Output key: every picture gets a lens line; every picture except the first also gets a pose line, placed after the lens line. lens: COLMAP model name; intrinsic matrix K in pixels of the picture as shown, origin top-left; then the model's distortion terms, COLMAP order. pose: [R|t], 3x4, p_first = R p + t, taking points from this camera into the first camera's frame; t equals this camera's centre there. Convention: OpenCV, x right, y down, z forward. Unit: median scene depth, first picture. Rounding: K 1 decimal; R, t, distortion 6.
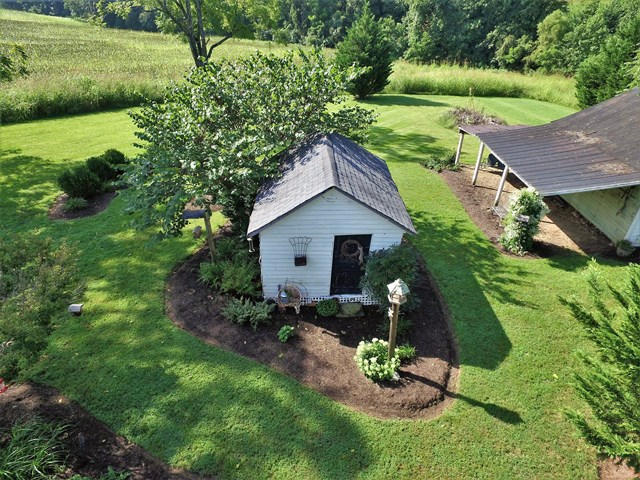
lens RADIAL K [[368.7, 0, 320.0], [0, 368.7, 240.0], [0, 0, 1]] dist [-0.000069, 0.002534]
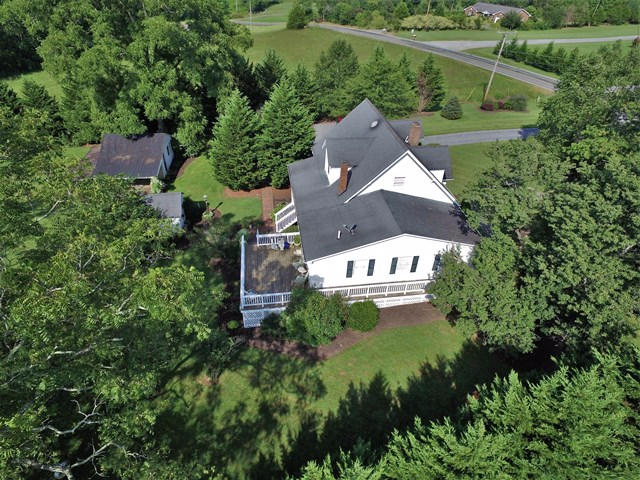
lens RADIAL K [[368.7, 0, 320.0], [0, 368.7, 240.0], [0, 0, 1]] dist [-0.000069, 0.002534]
pose [[-0.160356, -0.621700, 0.766665, -2.024236], [0.487772, 0.625341, 0.609120, -0.852110], [-0.858117, 0.471634, 0.202970, -0.536276]]
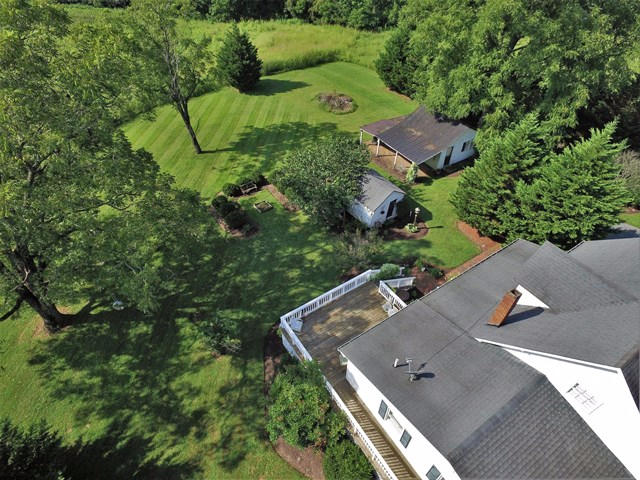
lens RADIAL K [[368.7, 0, 320.0], [0, 368.7, 240.0], [0, 0, 1]] dist [-0.000069, 0.002534]
pose [[0.818889, -0.401127, 0.410509, -1.266736], [0.301258, 0.909184, 0.287451, -0.542504], [-0.488533, -0.111721, 0.865364, -1.067335]]
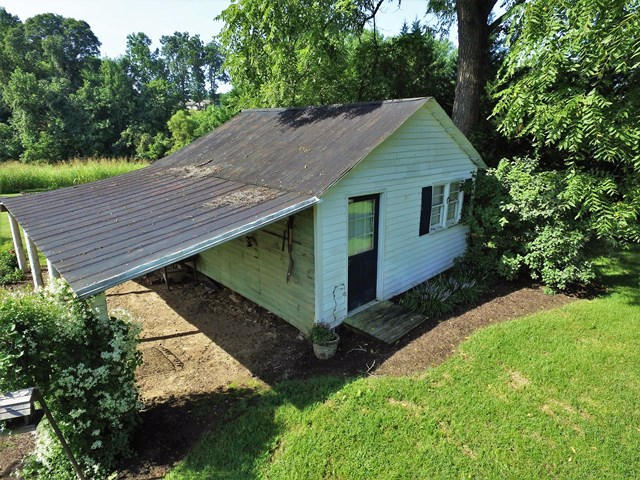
lens RADIAL K [[368.7, 0, 320.0], [0, 368.7, 240.0], [0, 0, 1]] dist [-0.000069, 0.002534]
pose [[0.687909, -0.200666, 0.697506, 0.421729], [0.379663, 0.918540, -0.110184, -0.041497], [-0.618576, 0.340614, 0.708057, 0.507837]]
